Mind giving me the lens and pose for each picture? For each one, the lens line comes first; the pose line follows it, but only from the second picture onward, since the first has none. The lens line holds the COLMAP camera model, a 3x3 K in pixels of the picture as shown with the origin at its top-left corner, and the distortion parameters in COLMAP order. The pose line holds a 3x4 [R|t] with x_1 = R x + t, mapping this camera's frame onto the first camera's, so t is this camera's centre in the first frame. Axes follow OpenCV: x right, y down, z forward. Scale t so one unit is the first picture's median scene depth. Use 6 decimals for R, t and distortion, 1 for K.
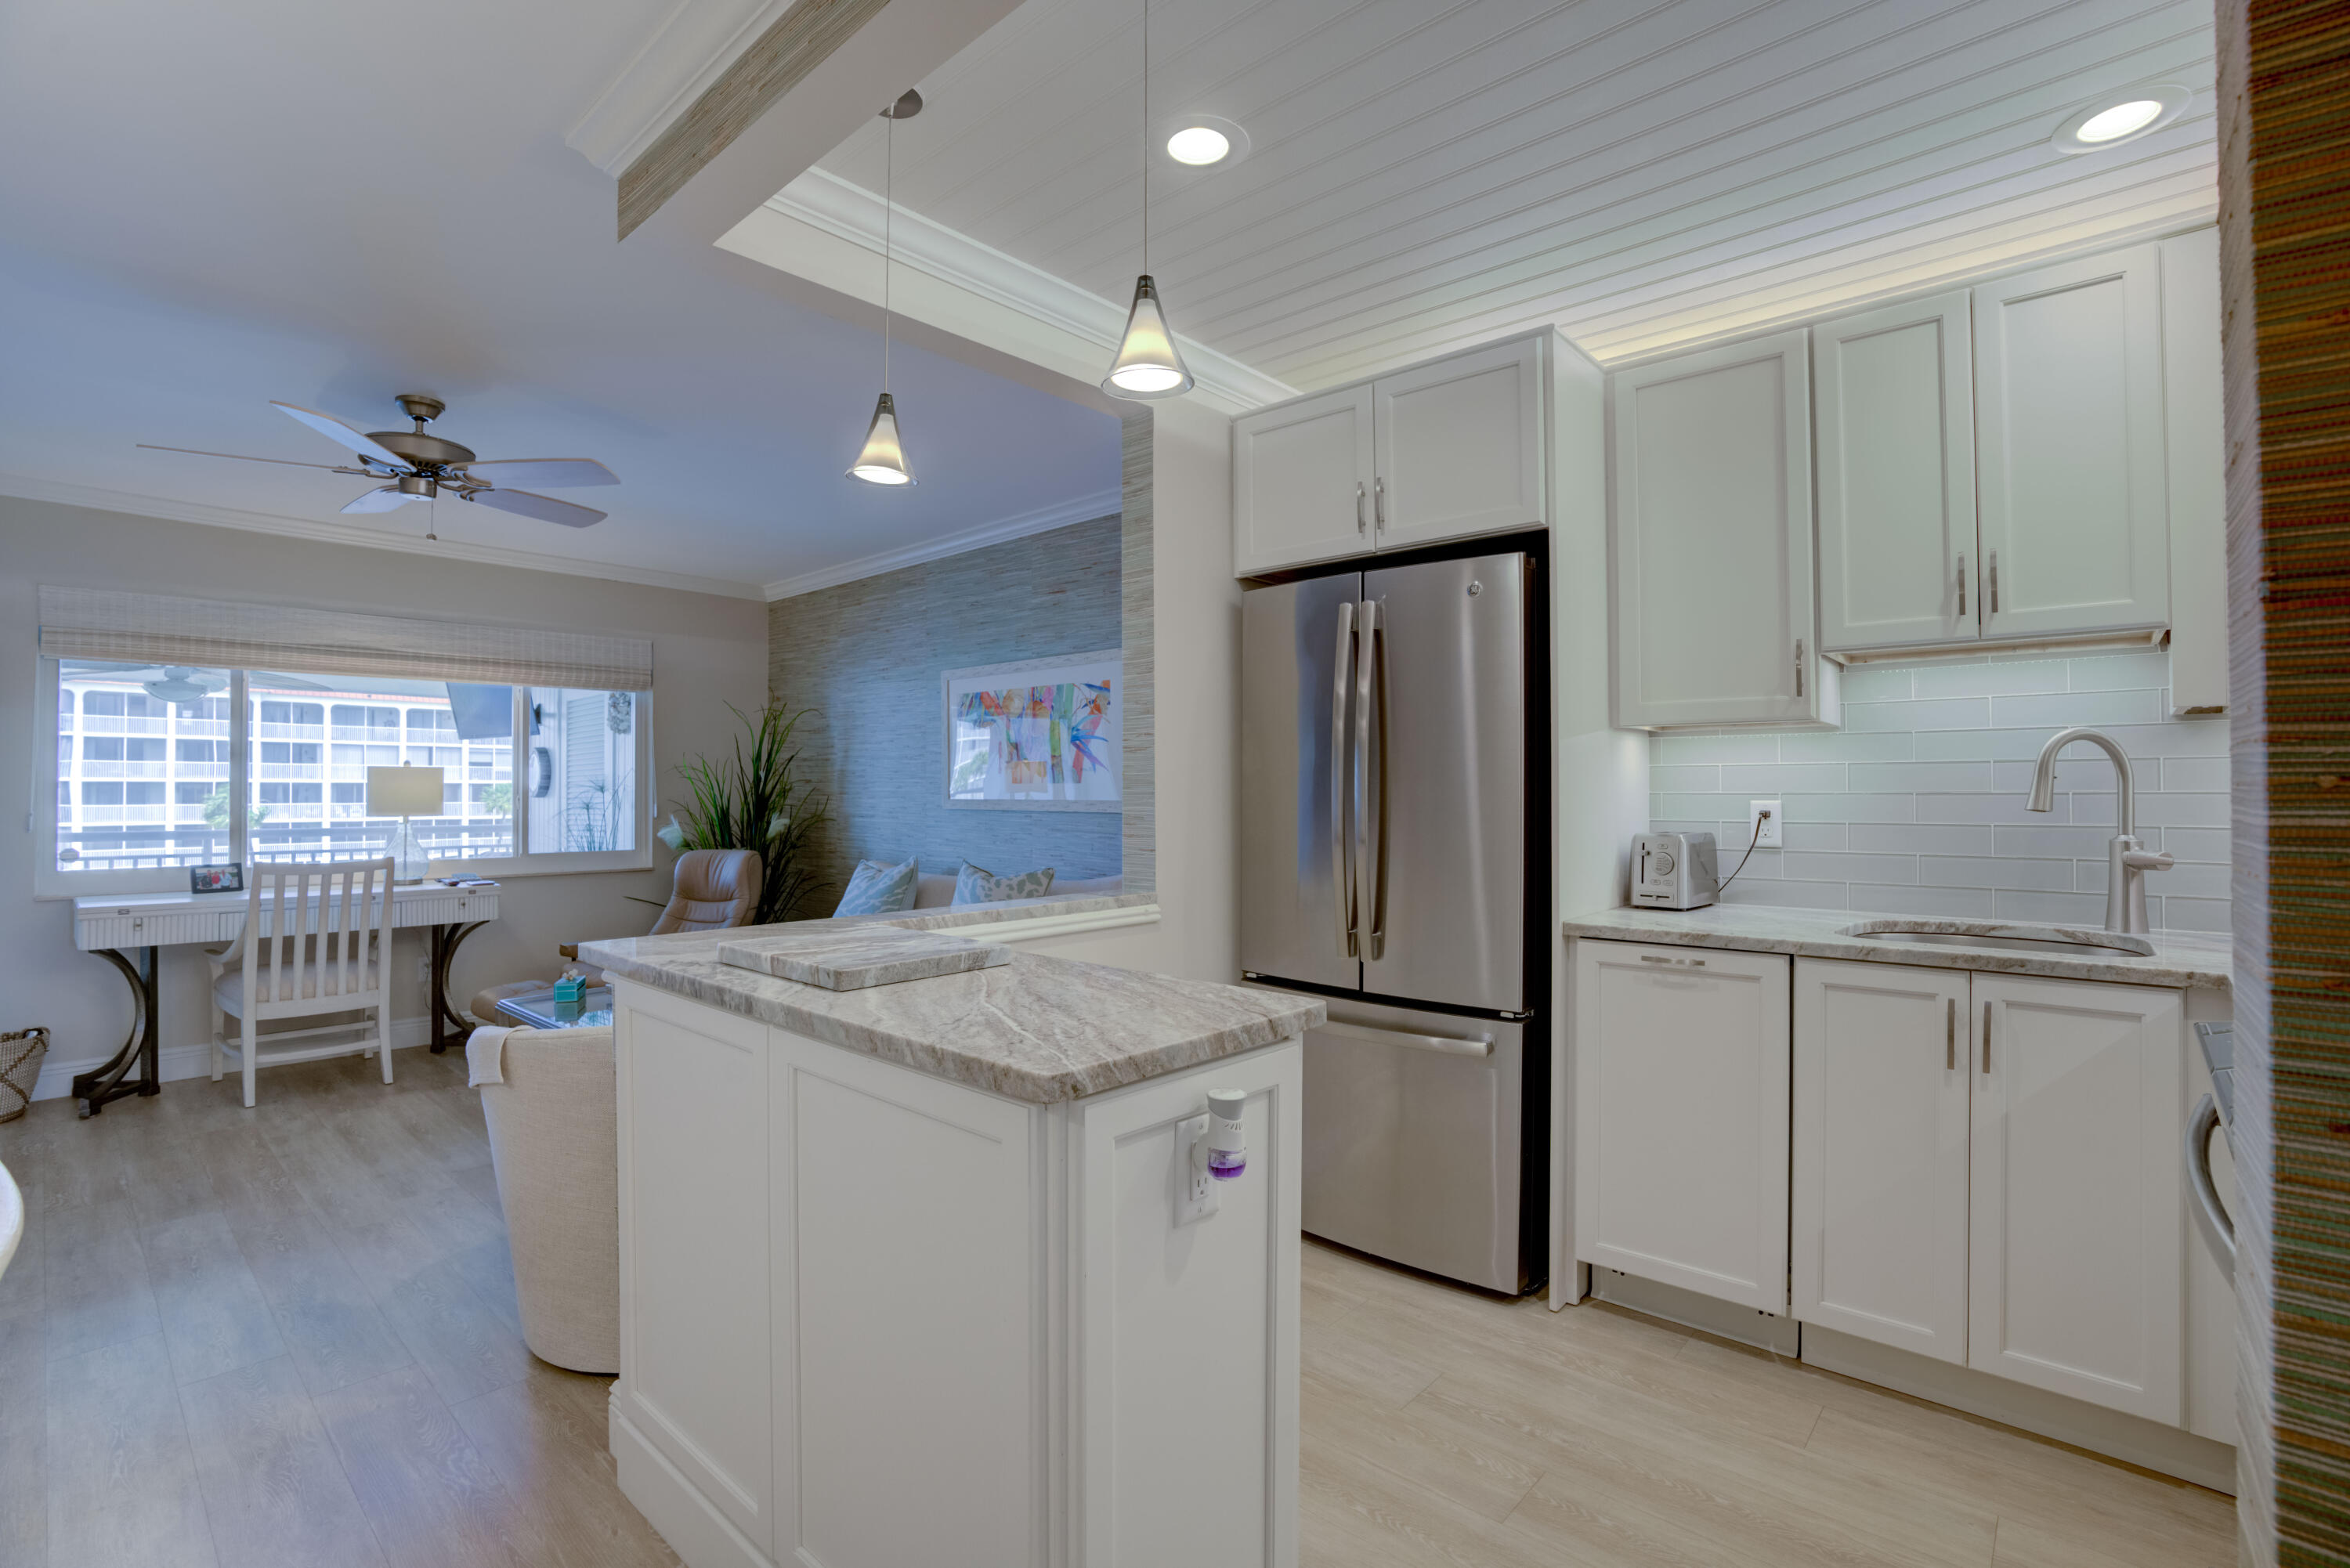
lens RADIAL K [[1072.1, 0, 1178.9], [0, 1072.1, 777.5], [0, 0, 1]] dist [-0.070975, 0.026462]
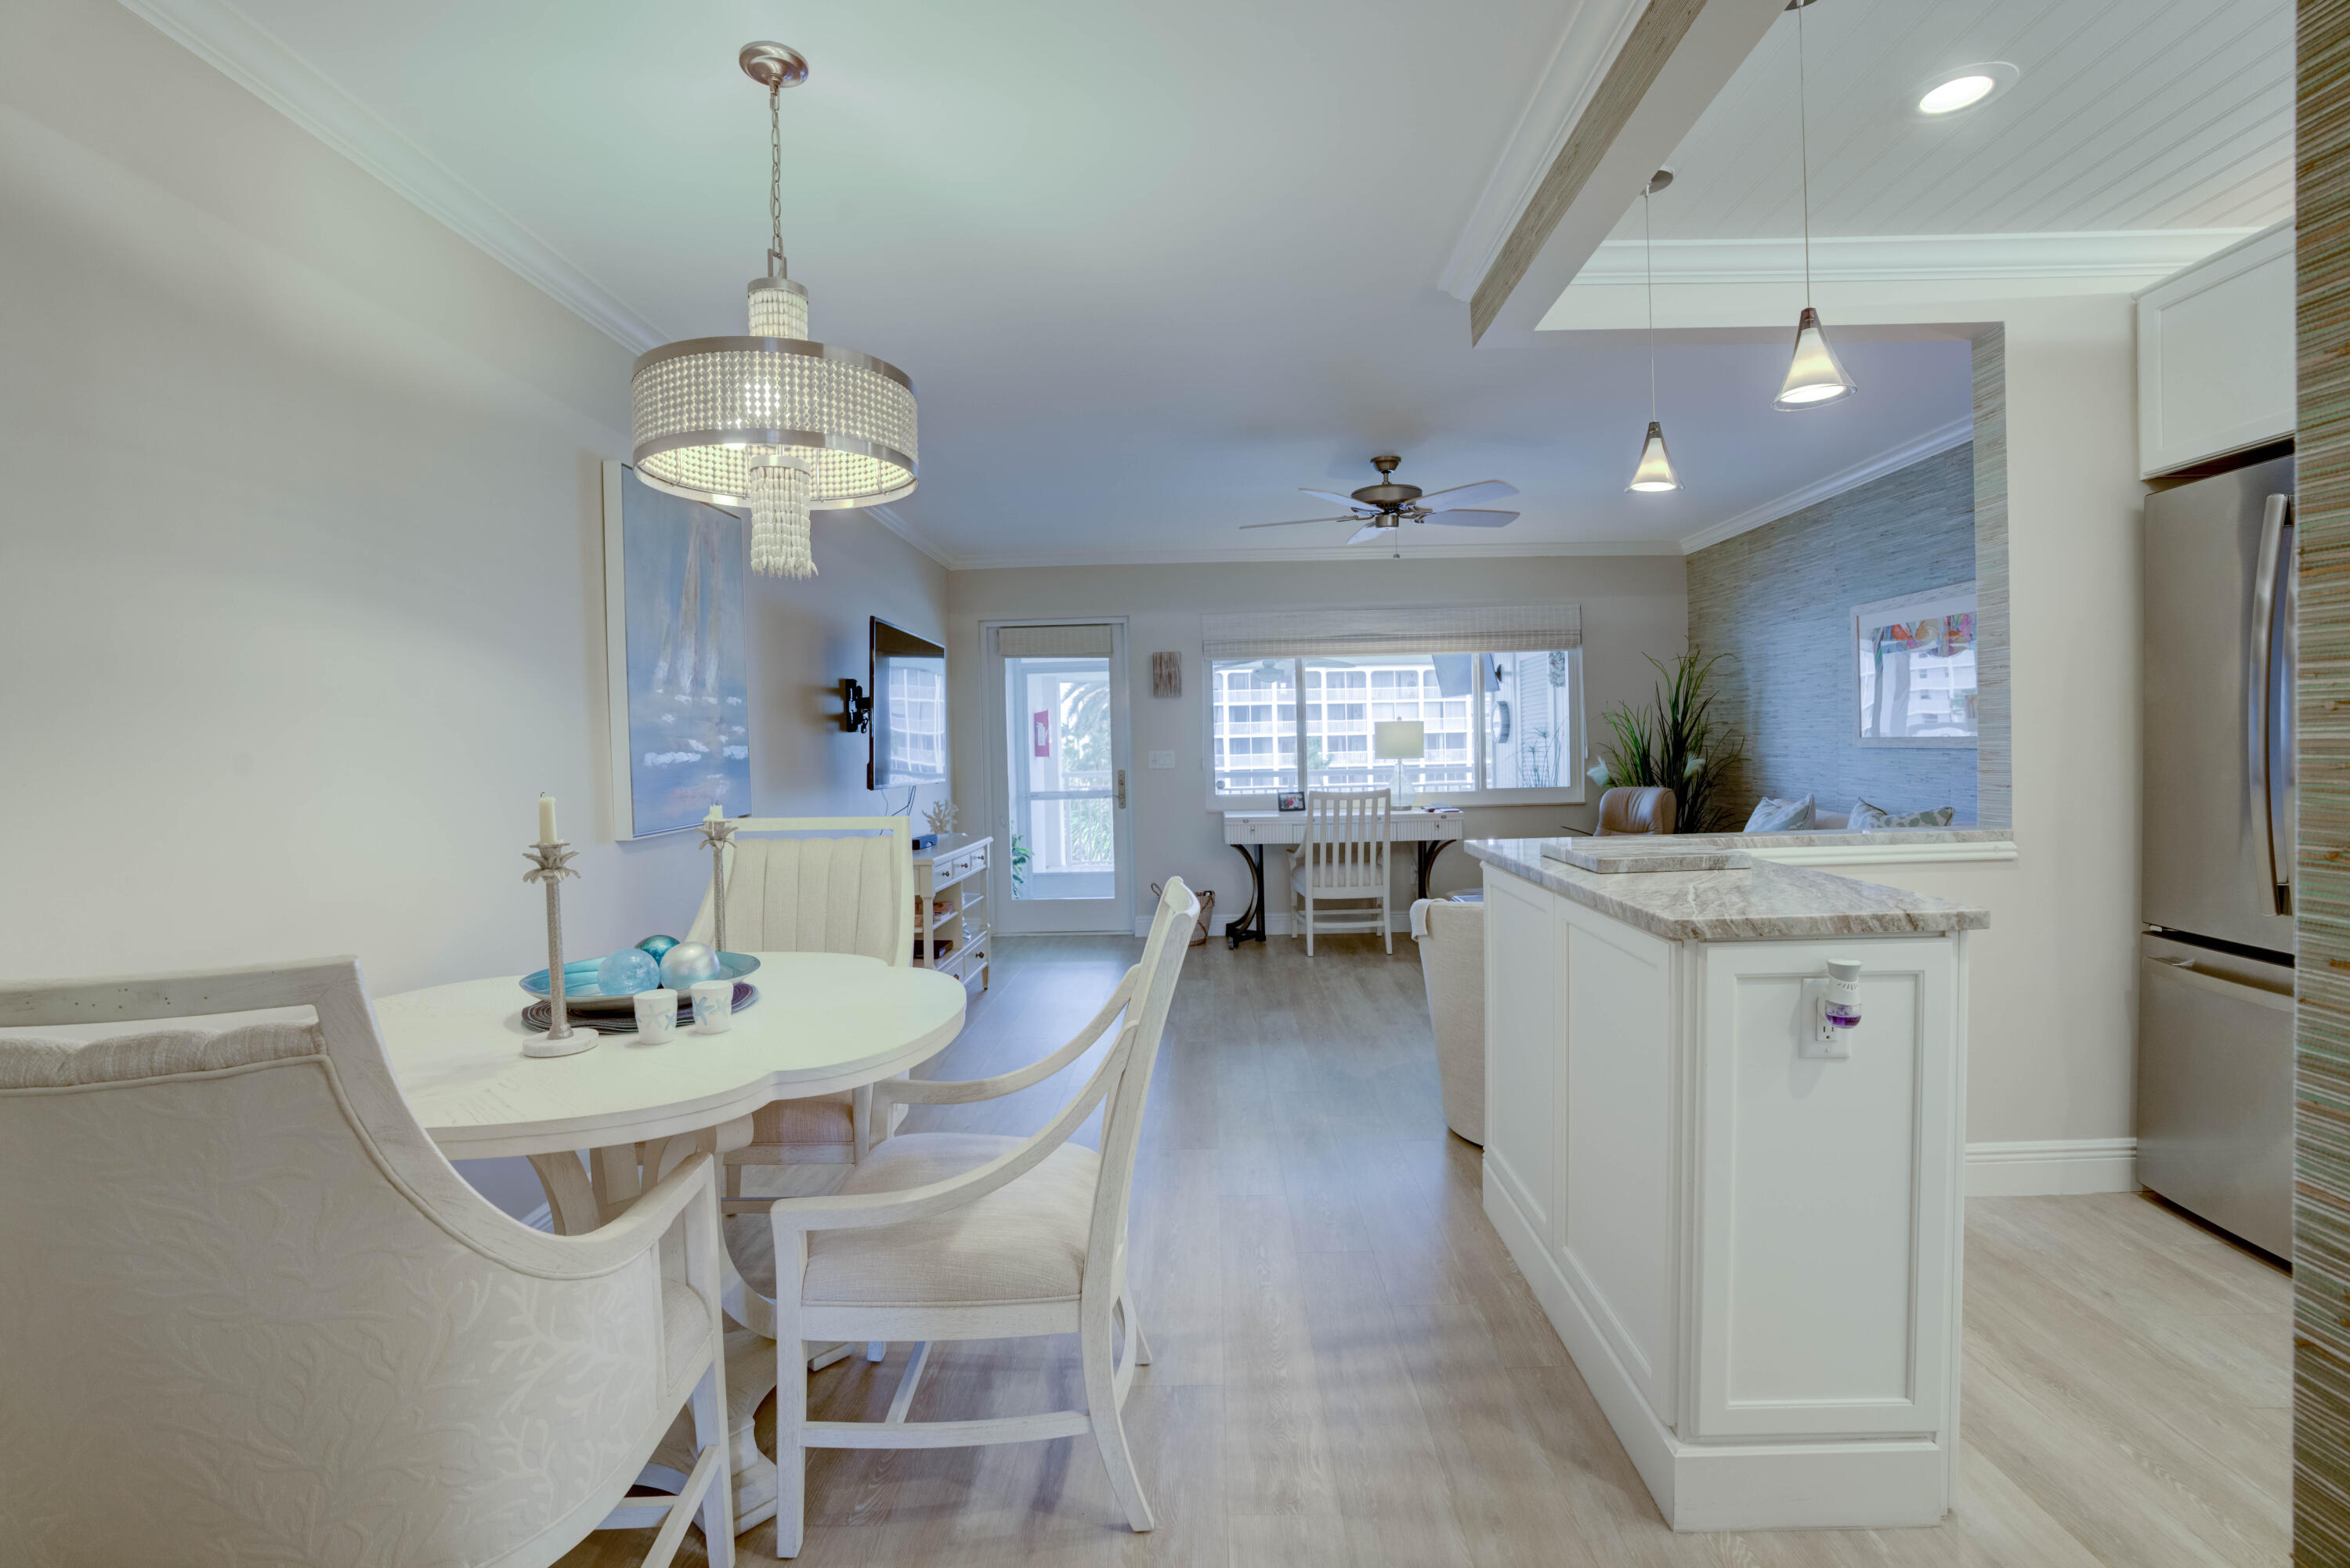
lens RADIAL K [[1072.1, 0, 1174.9], [0, 1072.1, 776.7], [0, 0, 1]] dist [-0.070975, 0.026462]
pose [[0.643472, 0.007363, -0.765434, 0.186442], [0.032981, 0.998758, 0.037333, -0.000339], [0.764758, -0.049268, 0.642431, -0.160261]]
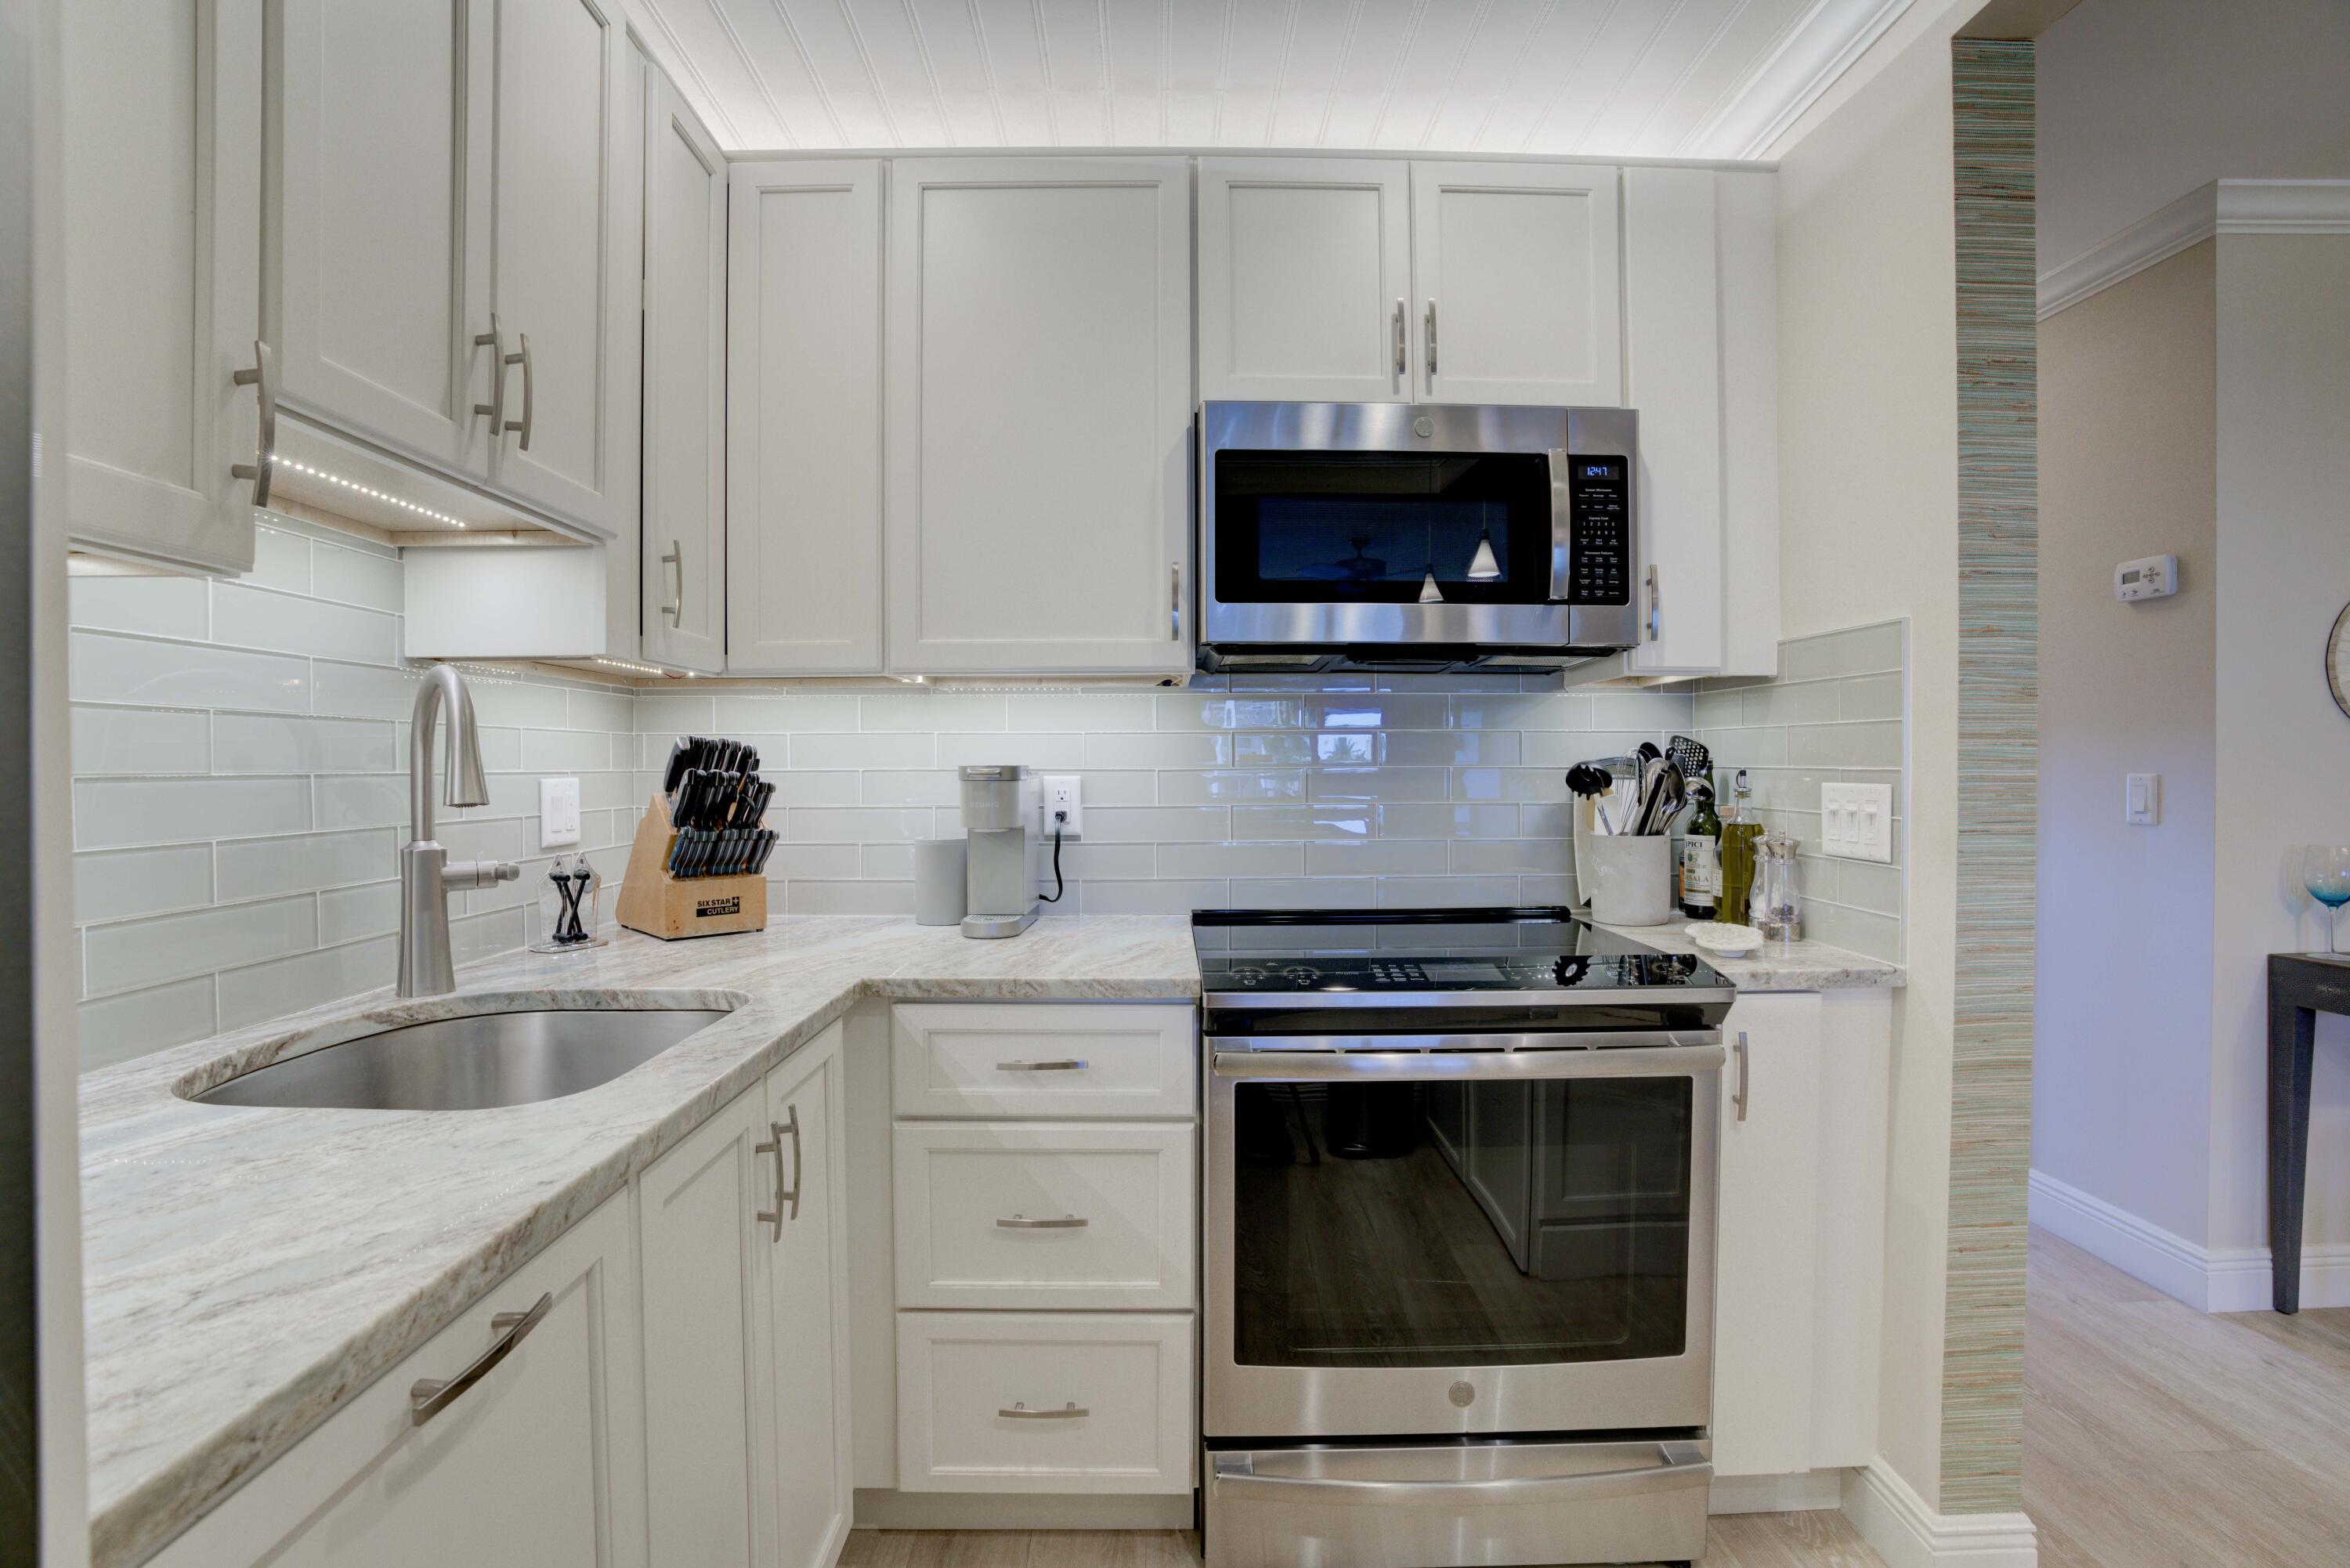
lens RADIAL K [[1072.1, 0, 1173.8], [0, 1072.1, 777.1], [0, 0, 1]] dist [-0.070975, 0.026462]
pose [[-0.679255, -0.003804, 0.733893, 0.095016], [-0.004429, 0.999990, 0.001084, 0.009867], [-0.733889, -0.002514, -0.679264, 0.770283]]
